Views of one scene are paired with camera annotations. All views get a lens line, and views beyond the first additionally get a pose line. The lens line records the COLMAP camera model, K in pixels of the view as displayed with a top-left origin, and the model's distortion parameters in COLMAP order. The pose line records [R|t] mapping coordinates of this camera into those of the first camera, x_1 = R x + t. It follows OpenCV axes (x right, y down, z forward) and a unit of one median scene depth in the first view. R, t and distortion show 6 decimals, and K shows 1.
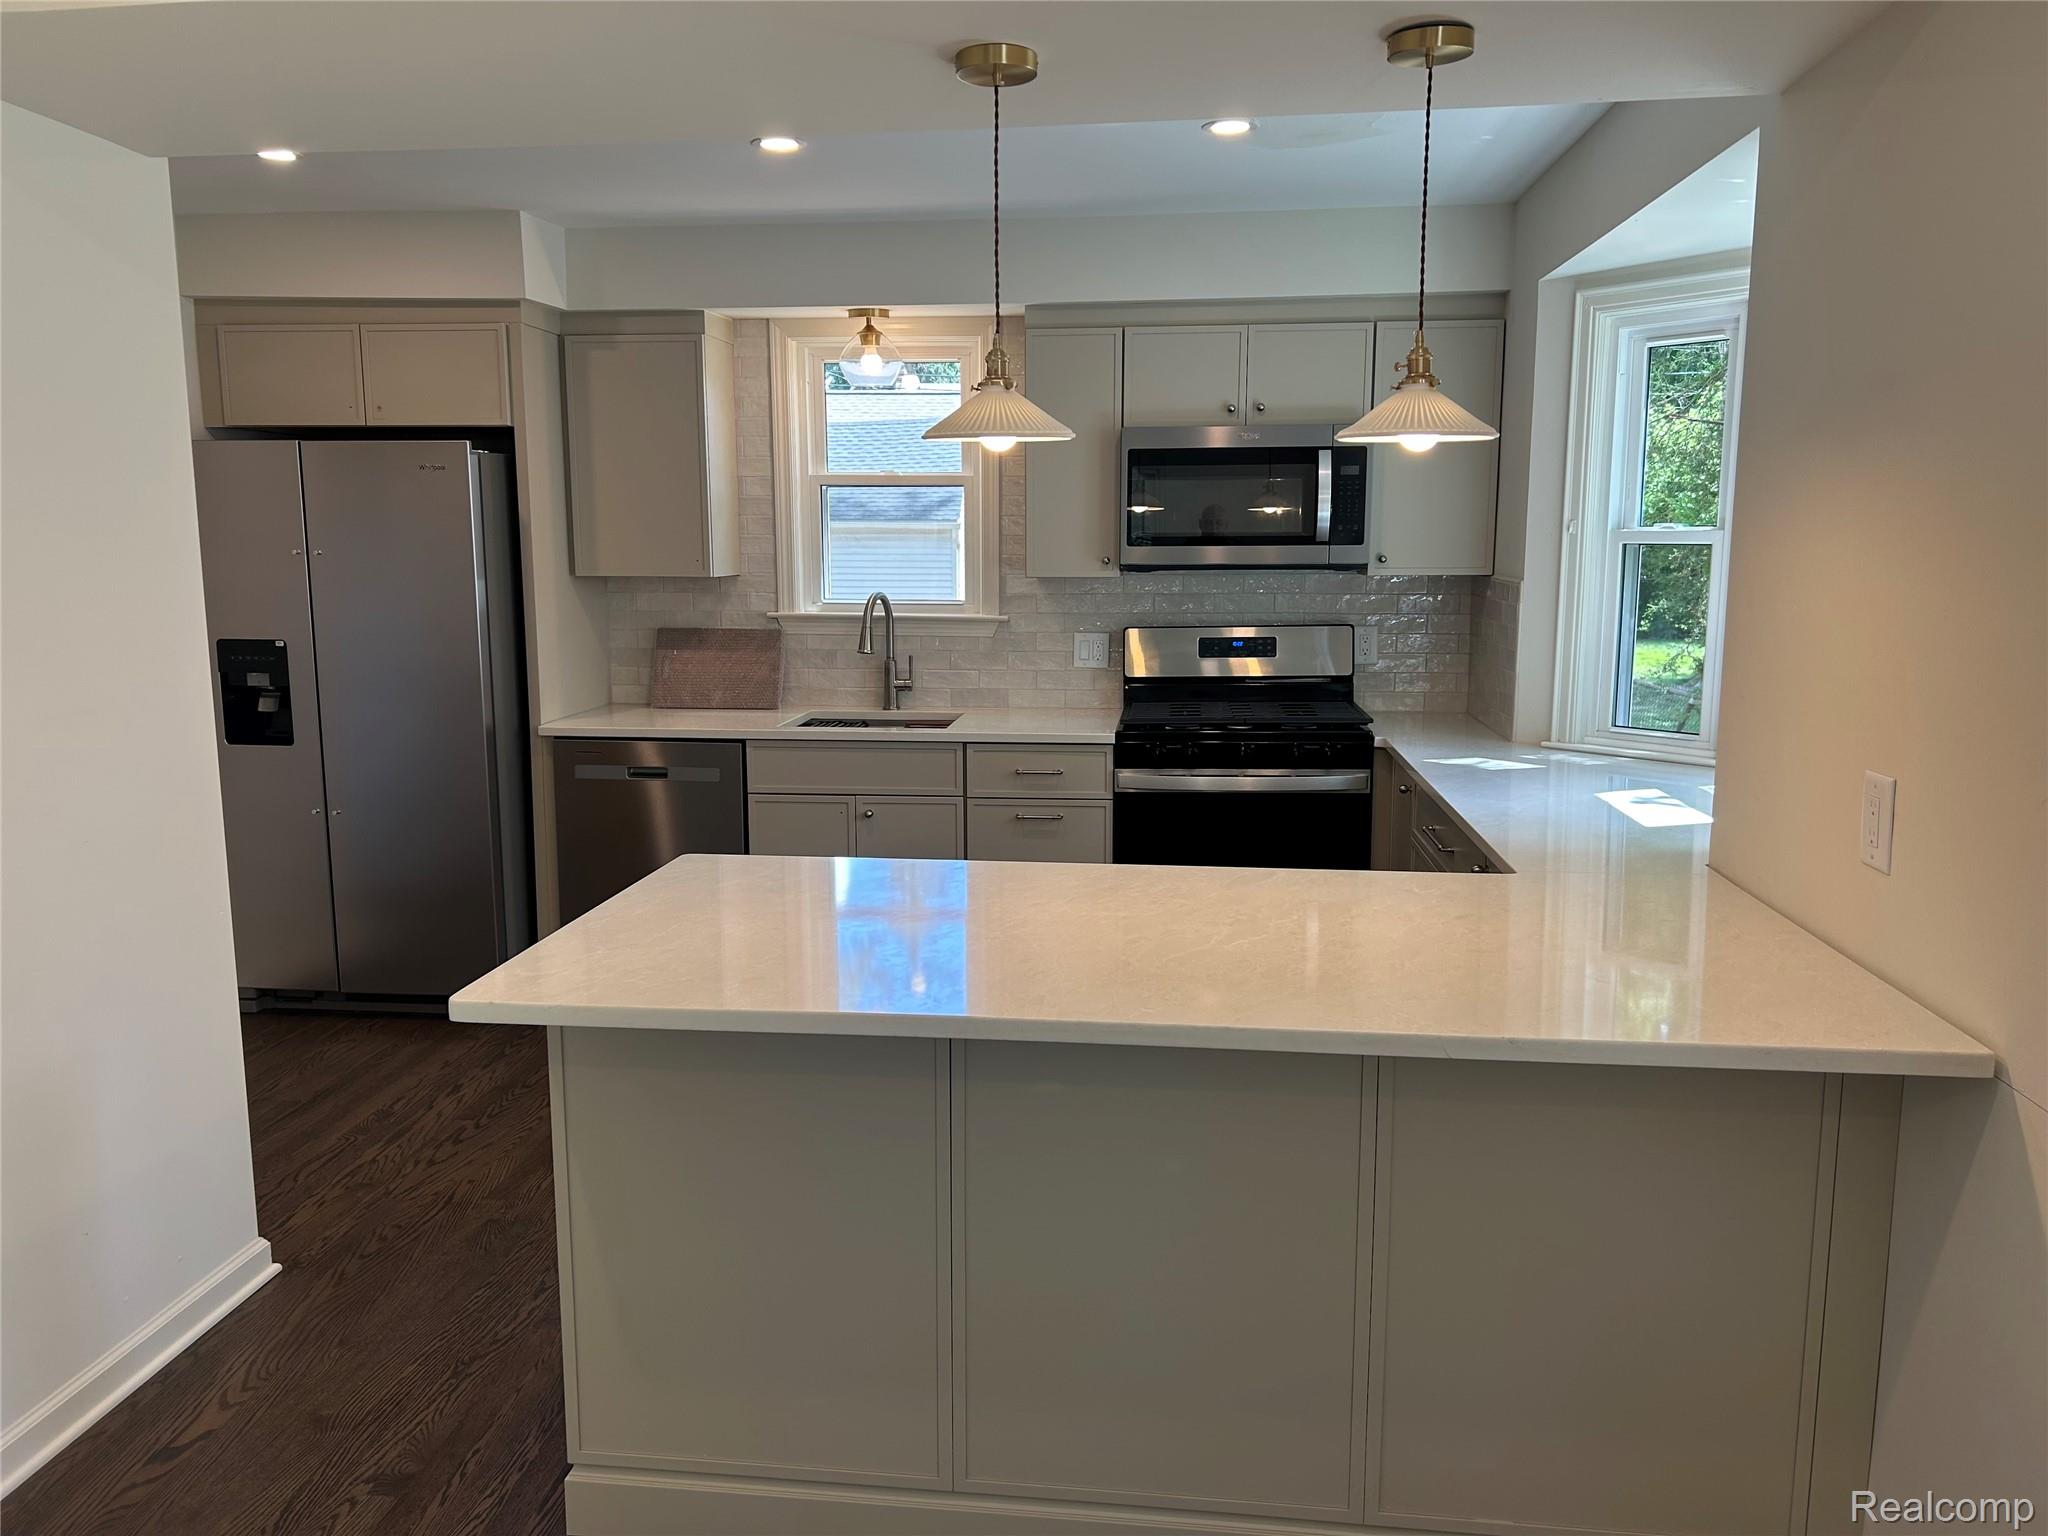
lens RADIAL K [[1519.5, 0, 1020.9], [0, 1519.5, 769.7], [0, 0, 1]] dist [-0.004597, -0.002459]
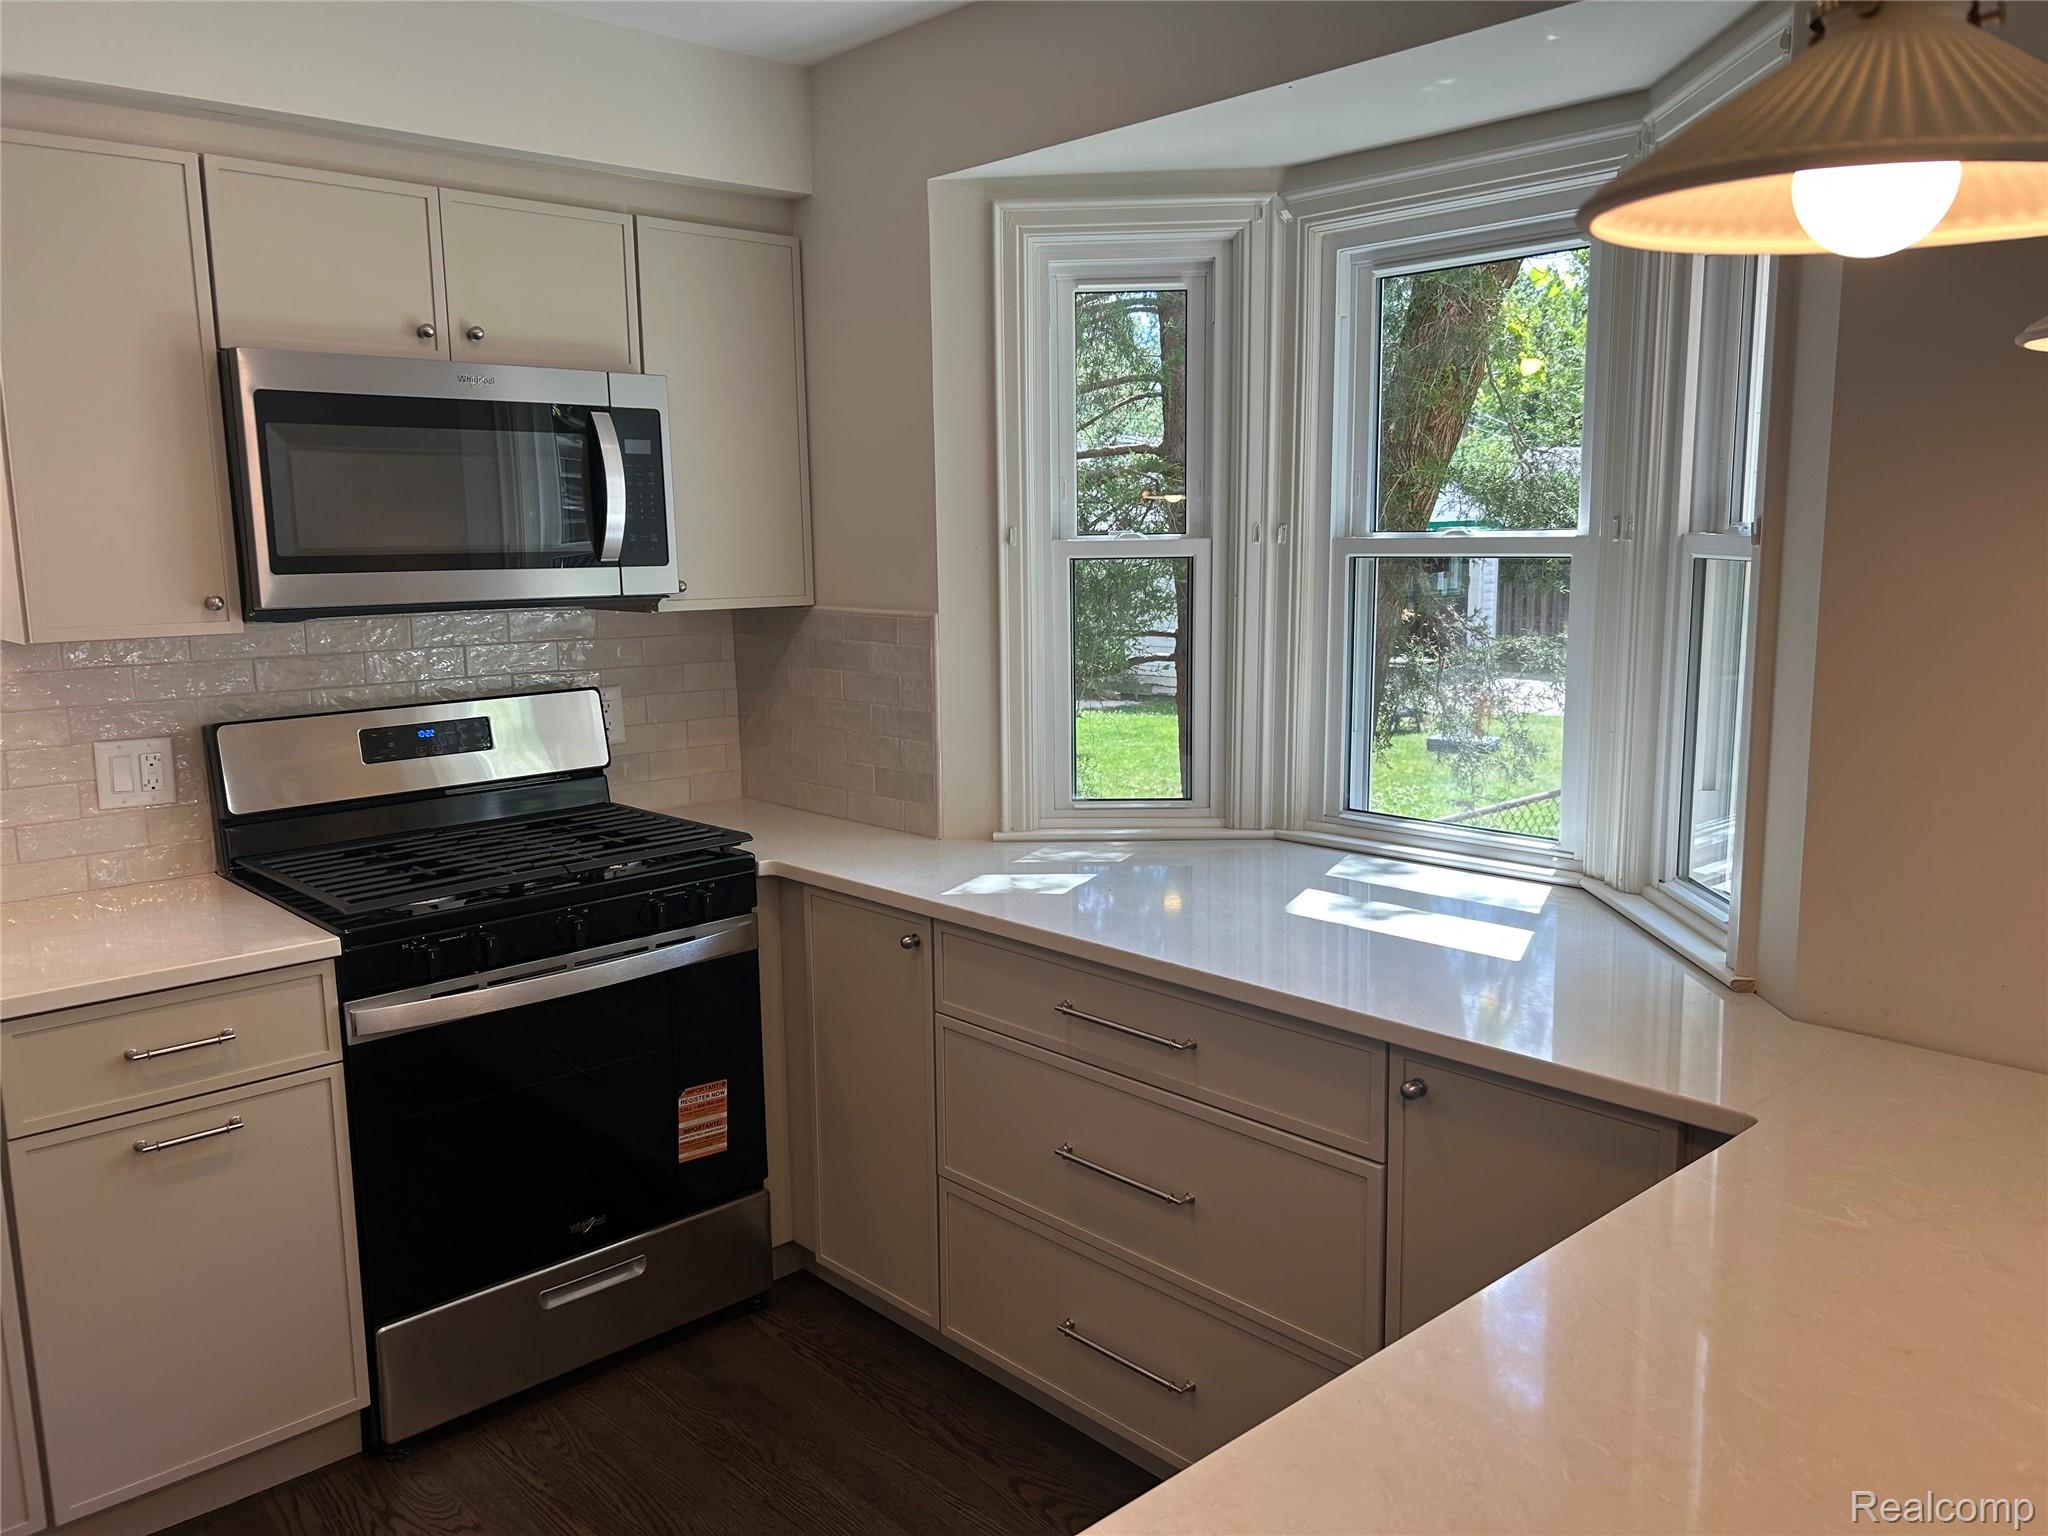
lens RADIAL K [[1519.5, 0, 1028.0], [0, 1519.5, 773.1], [0, 0, 1]] dist [-0.004597, -0.002459]
pose [[0.639294, -0.123918, 0.758912, -0.171807], [0.124344, 0.990600, 0.057004, -0.078582], [-0.758842, 0.057924, 0.648693, 0.477743]]
